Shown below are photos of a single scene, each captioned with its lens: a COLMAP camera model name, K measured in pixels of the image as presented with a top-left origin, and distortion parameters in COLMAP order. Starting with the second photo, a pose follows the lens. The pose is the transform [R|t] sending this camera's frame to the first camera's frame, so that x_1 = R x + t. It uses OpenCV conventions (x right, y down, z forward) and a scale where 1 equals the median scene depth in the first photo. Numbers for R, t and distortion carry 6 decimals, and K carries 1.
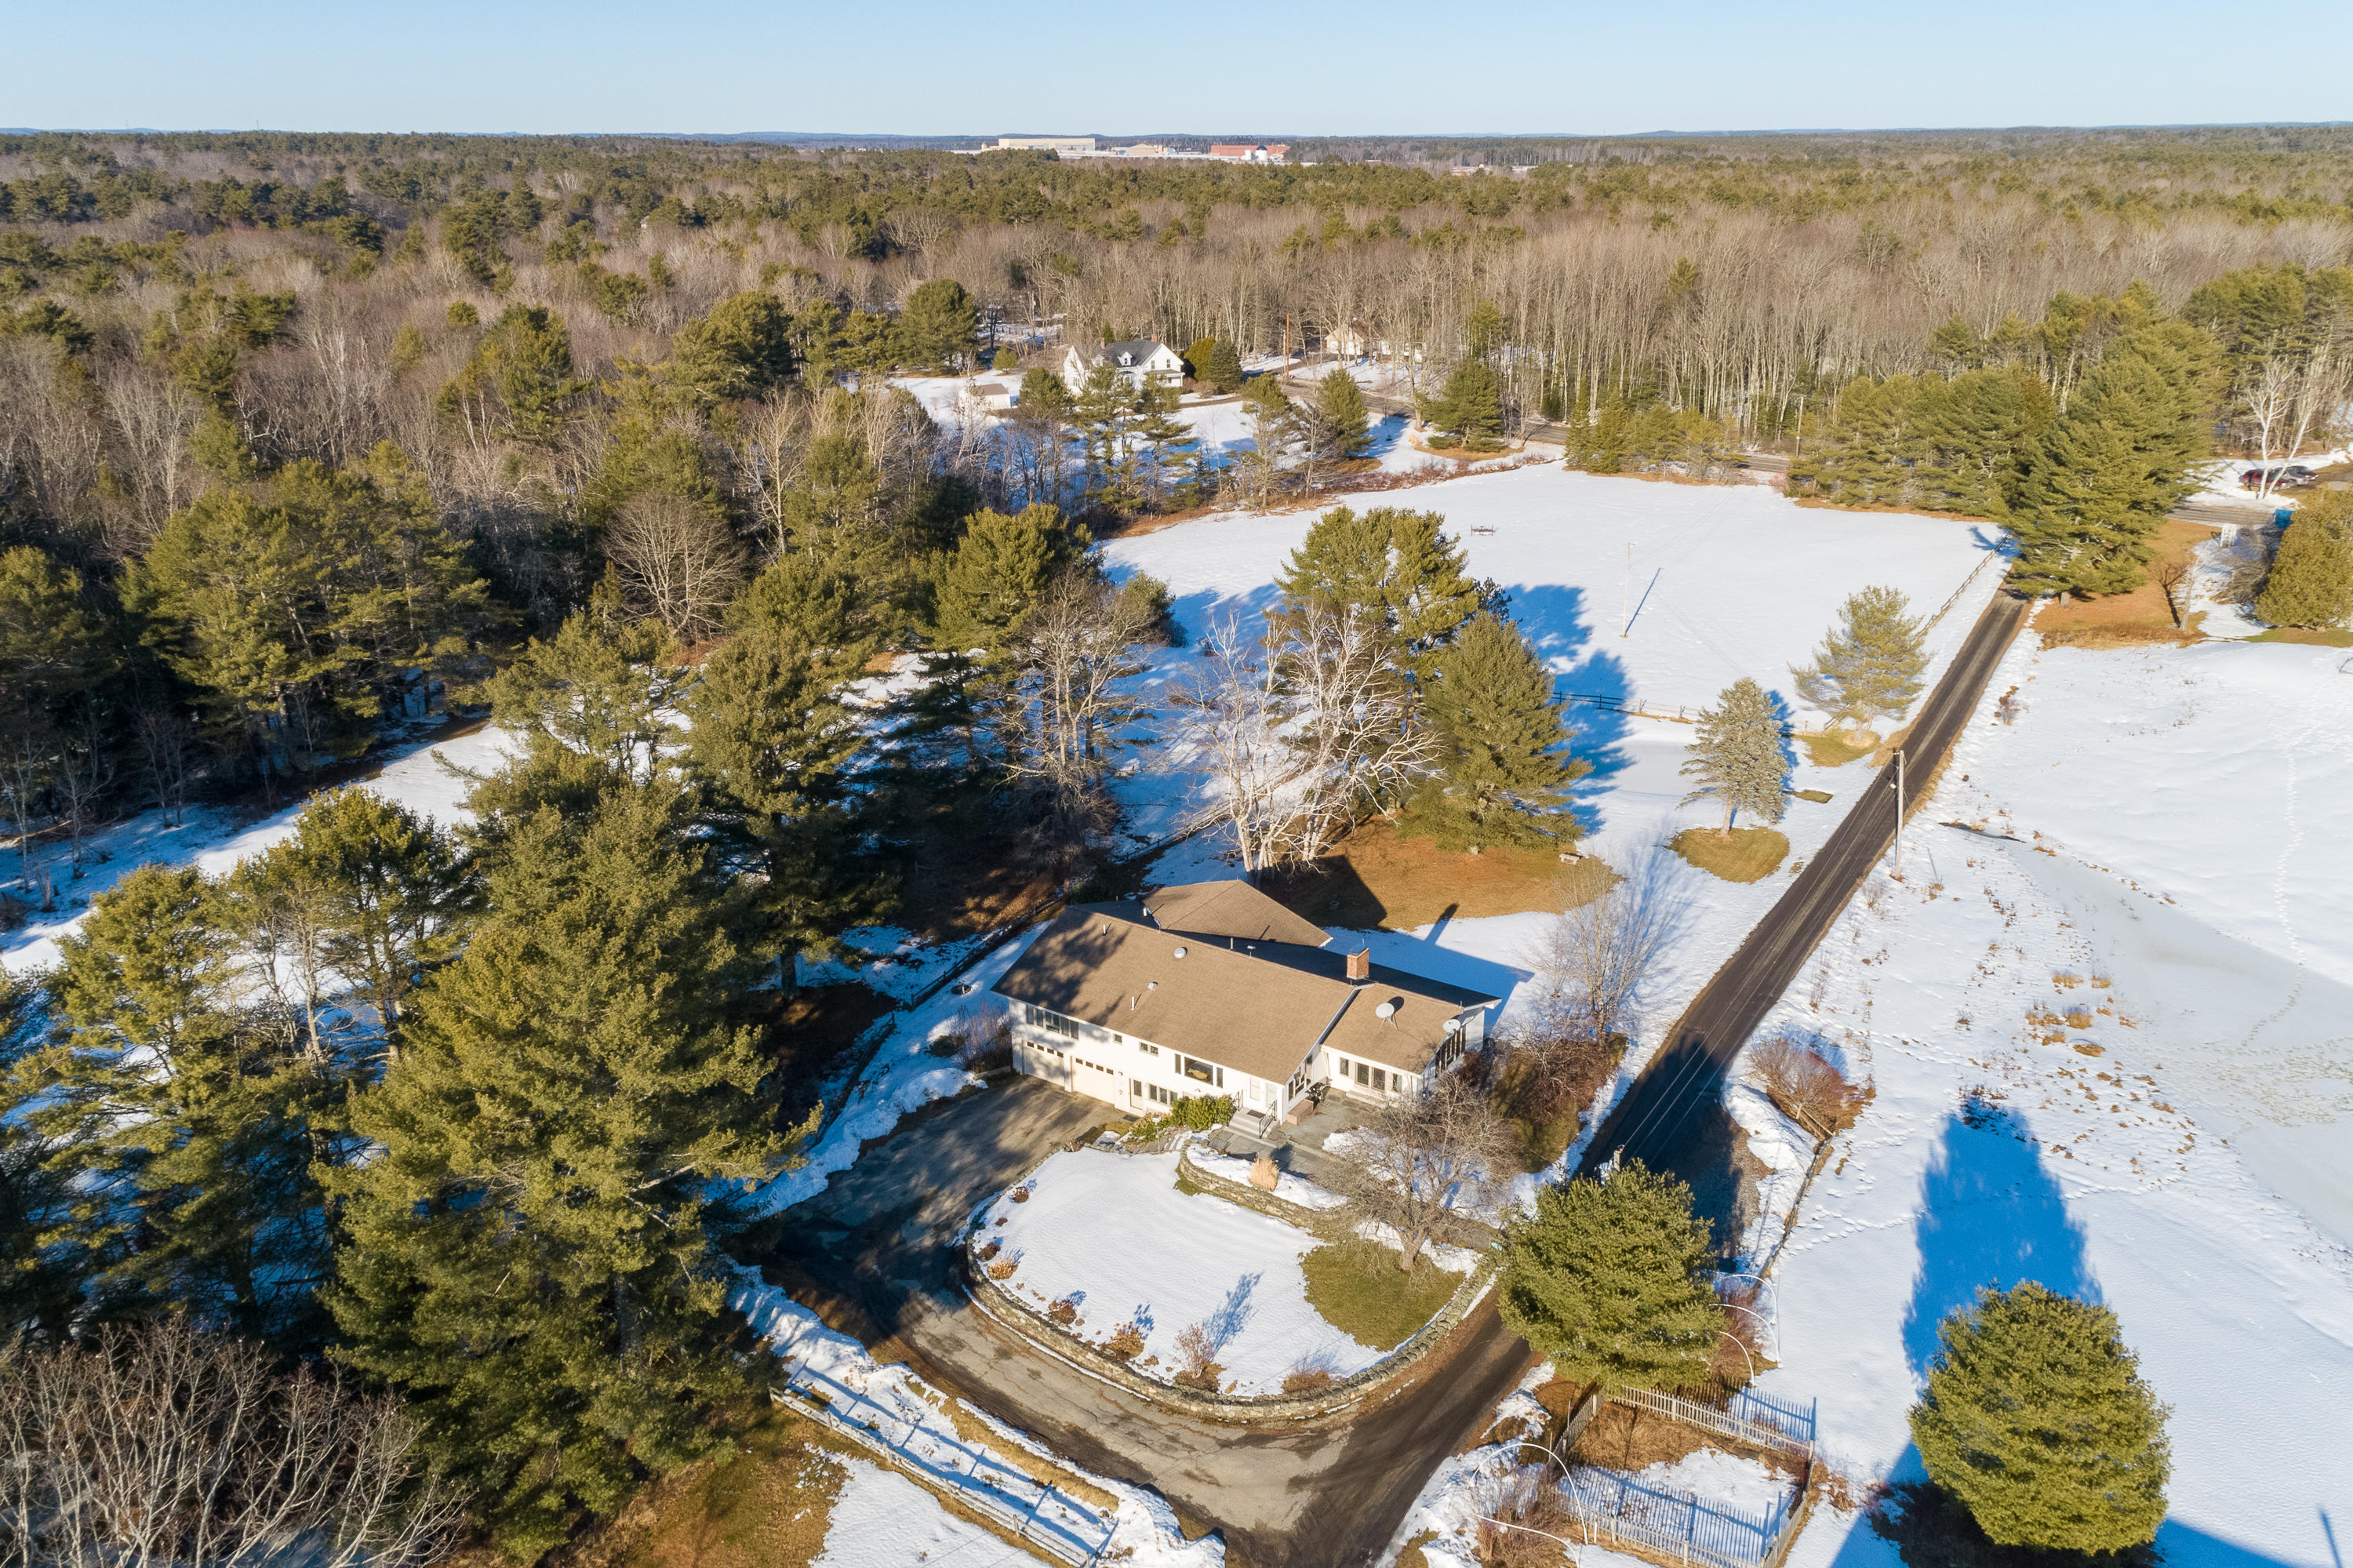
lens RADIAL K [[1759.3, 0, 1222.3], [0, 1759.3, 779.5], [0, 0, 1]] dist [0.028568, 0.001544]
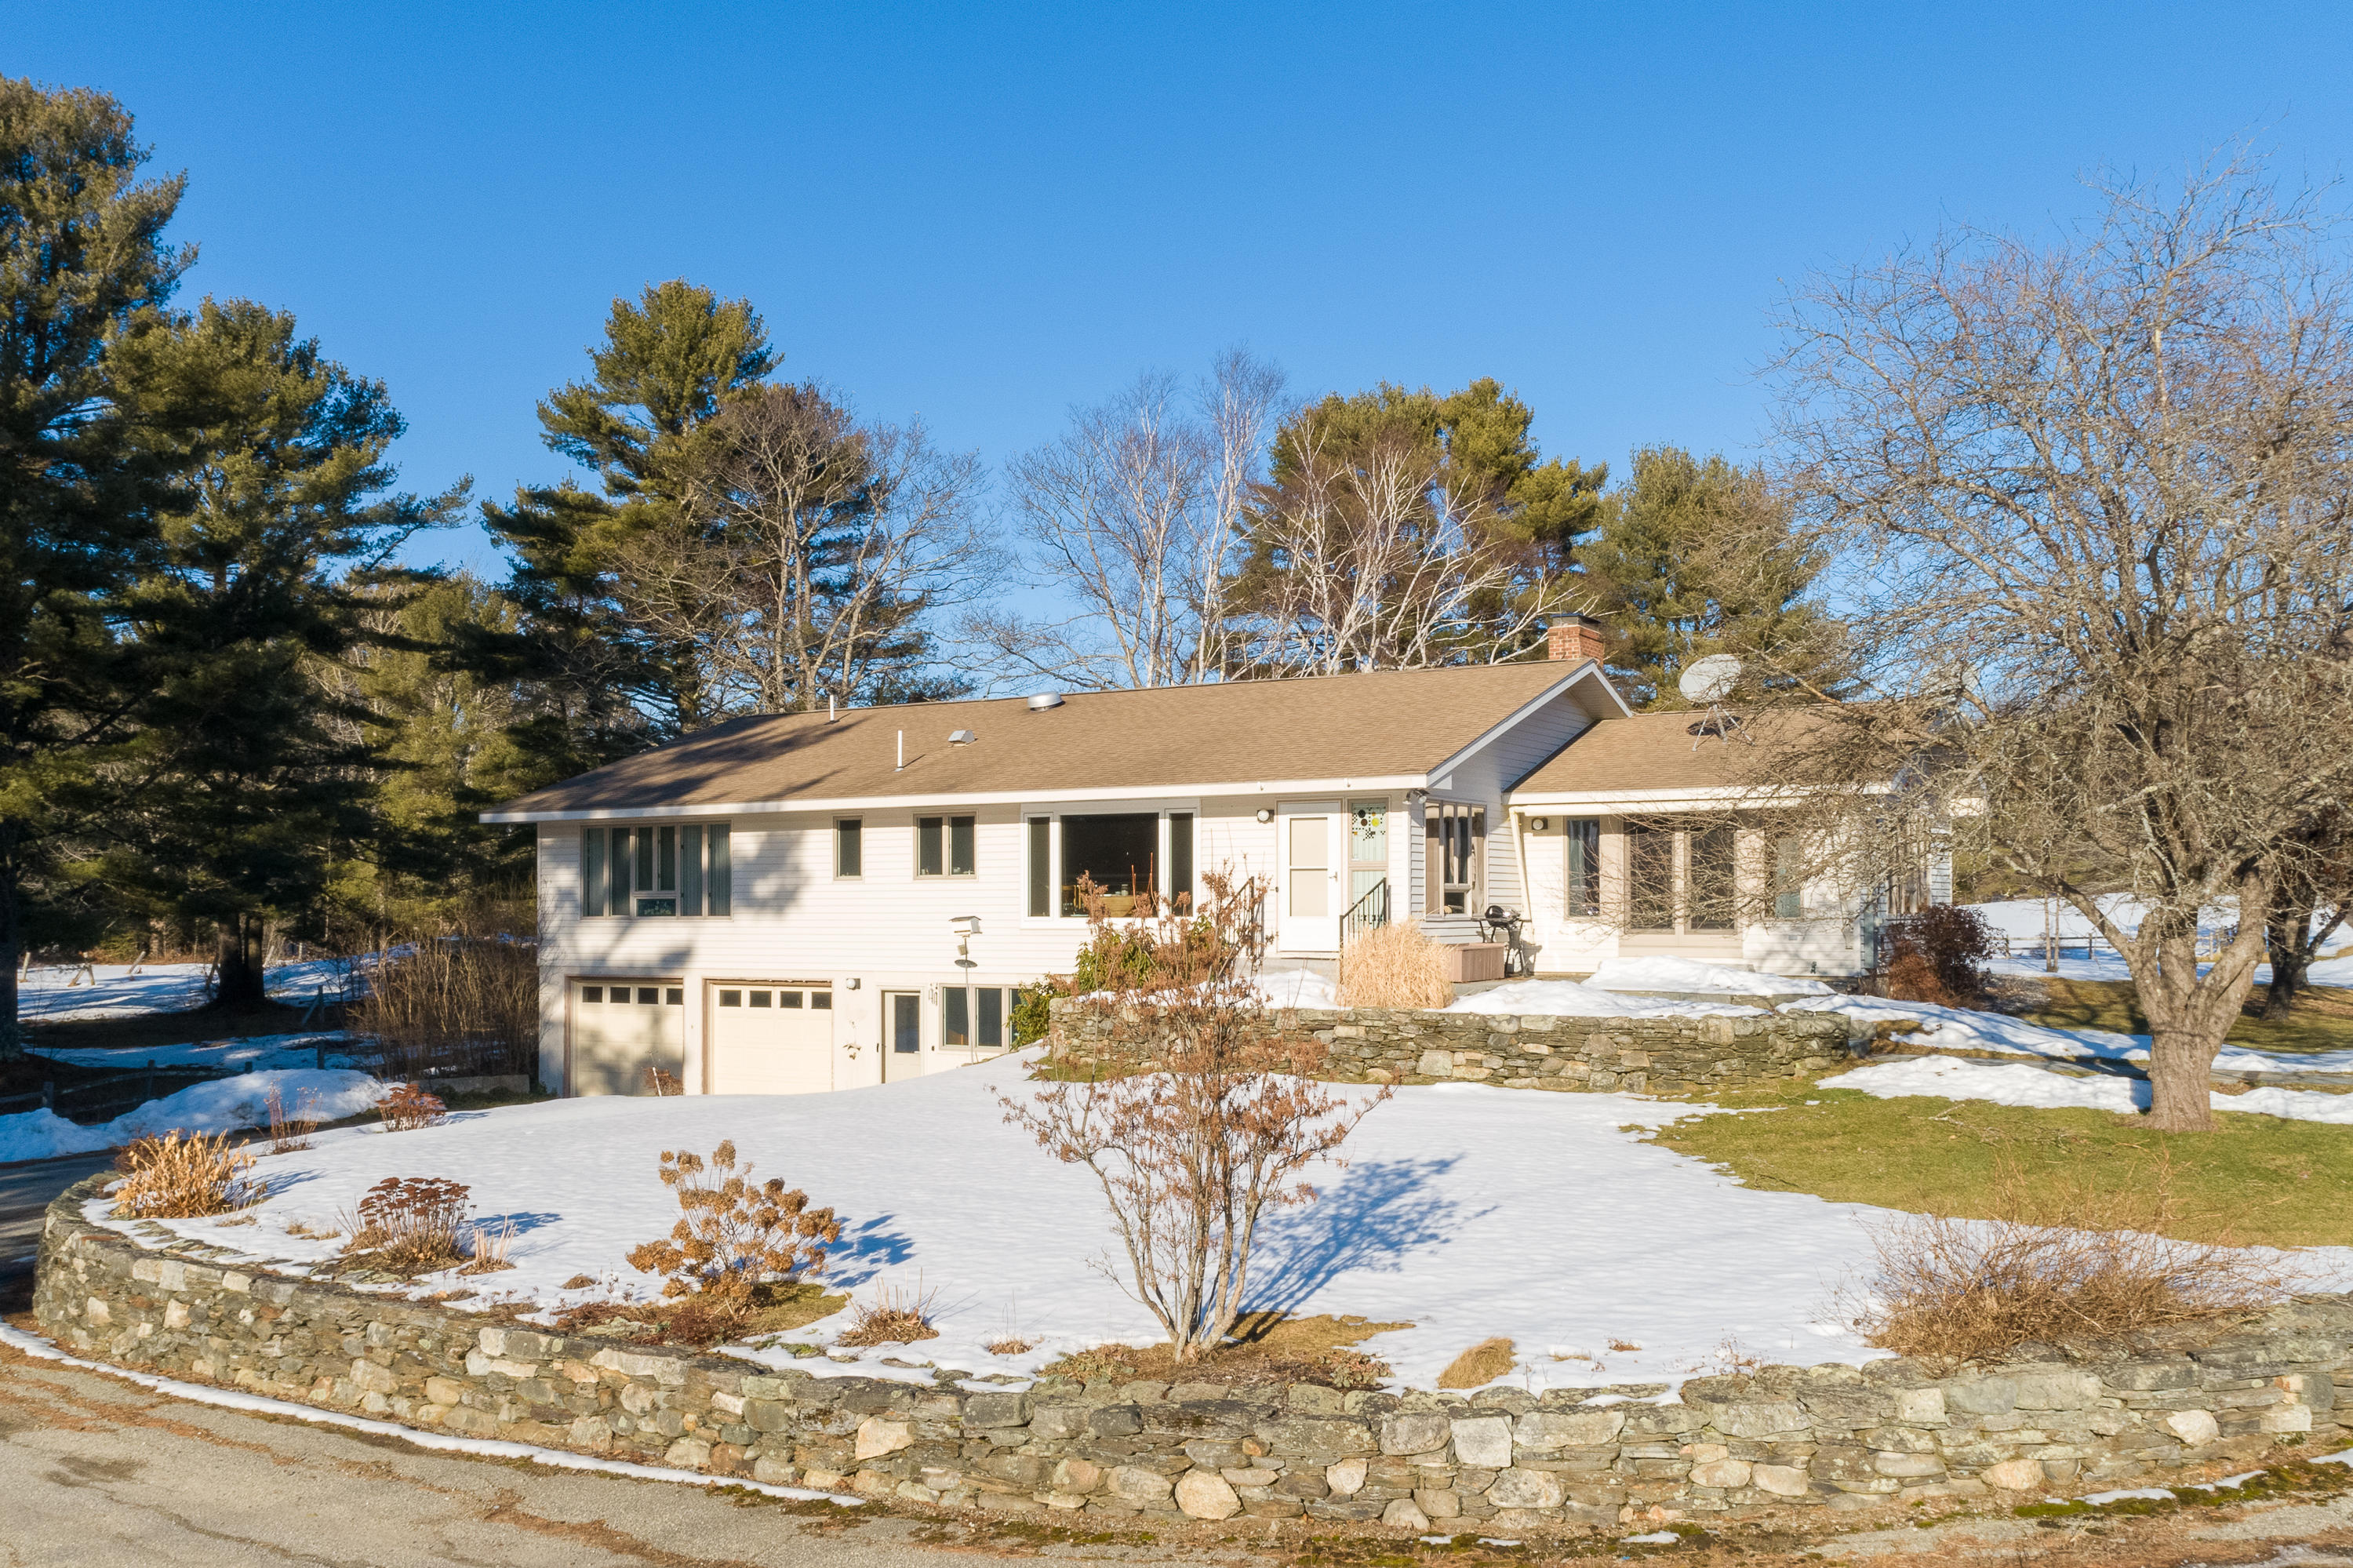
lens RADIAL K [[2037.9, 0, 1133.8], [0, 2037.9, 876.2], [0, 0, 1]] dist [0.029372, -0.007363]
pose [[0.999414, 0.004059, 0.033996, -0.024919], [0.008706, 0.930180, -0.366999, 0.348870], [-0.033112, 0.367080, 0.929600, 0.806305]]
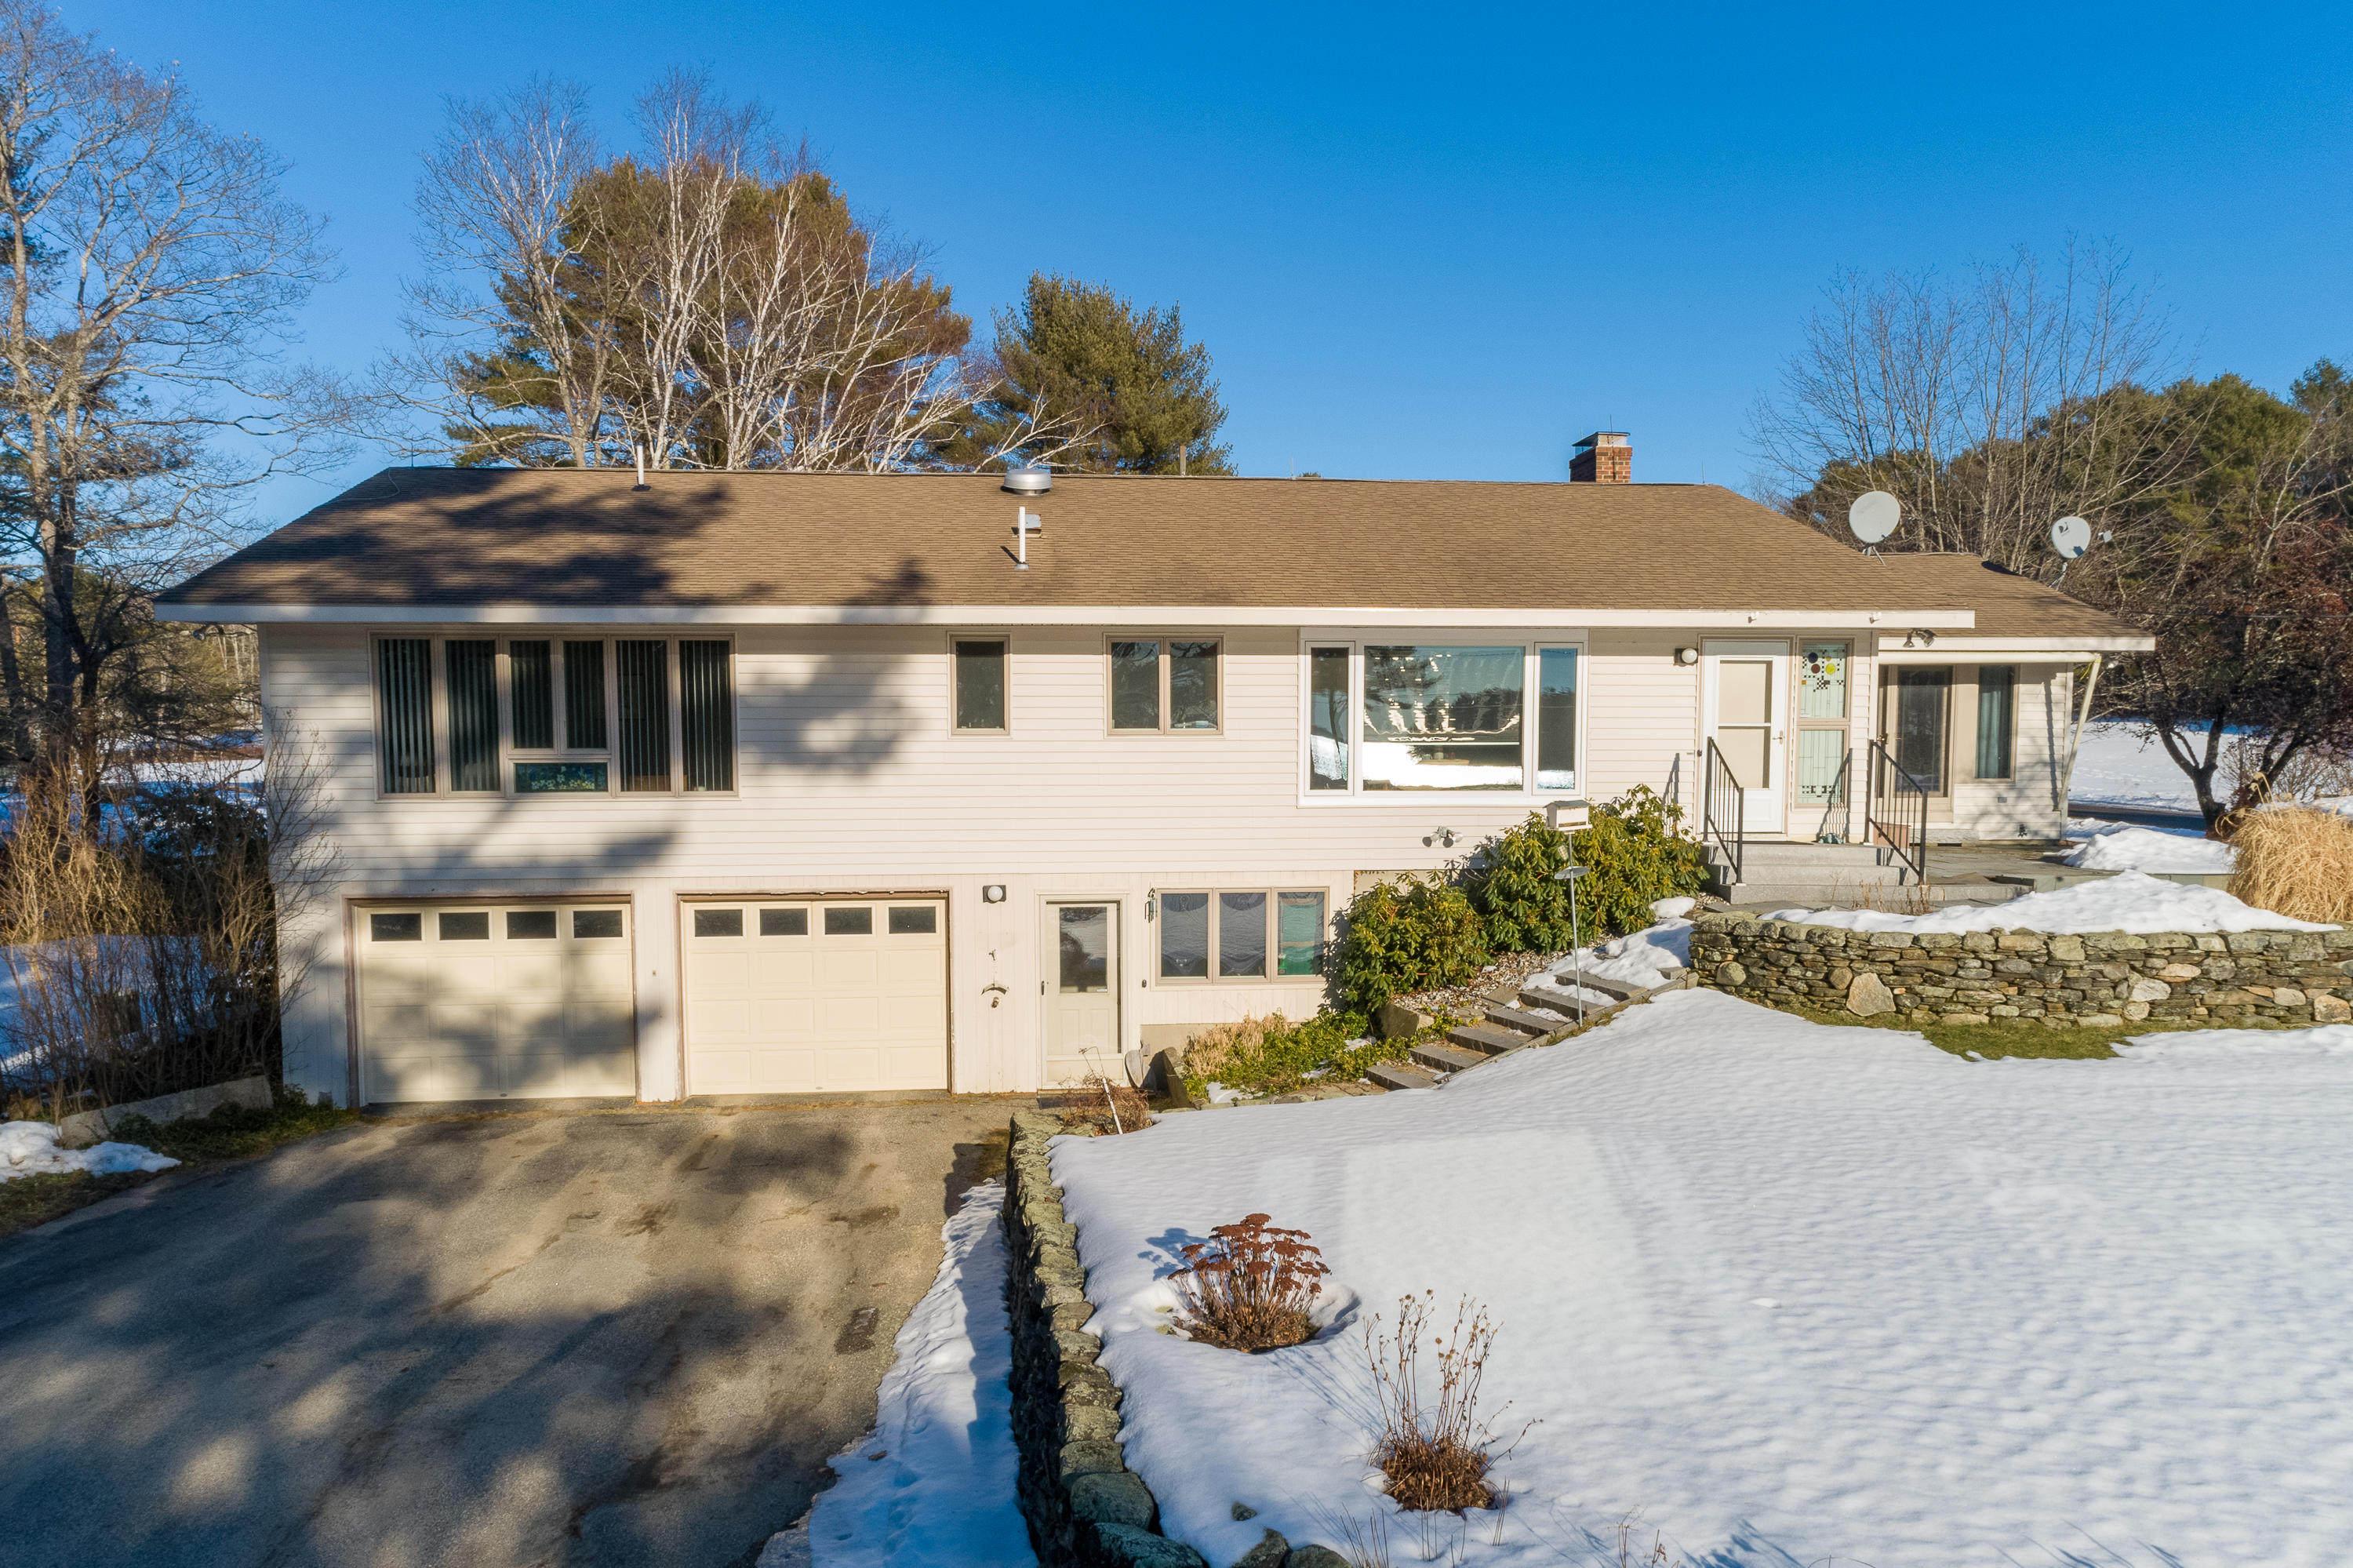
lens RADIAL K [[1769.5, 0, 1180.5], [0, 1769.5, 879.8], [0, 0, 1]] dist [0.015284, 0.006635]
pose [[0.776190, -0.048135, 0.628659, -0.210171], [0.218708, 0.955727, -0.196856, 0.260179], [-0.591351, 0.290290, 0.752353, 1.024709]]
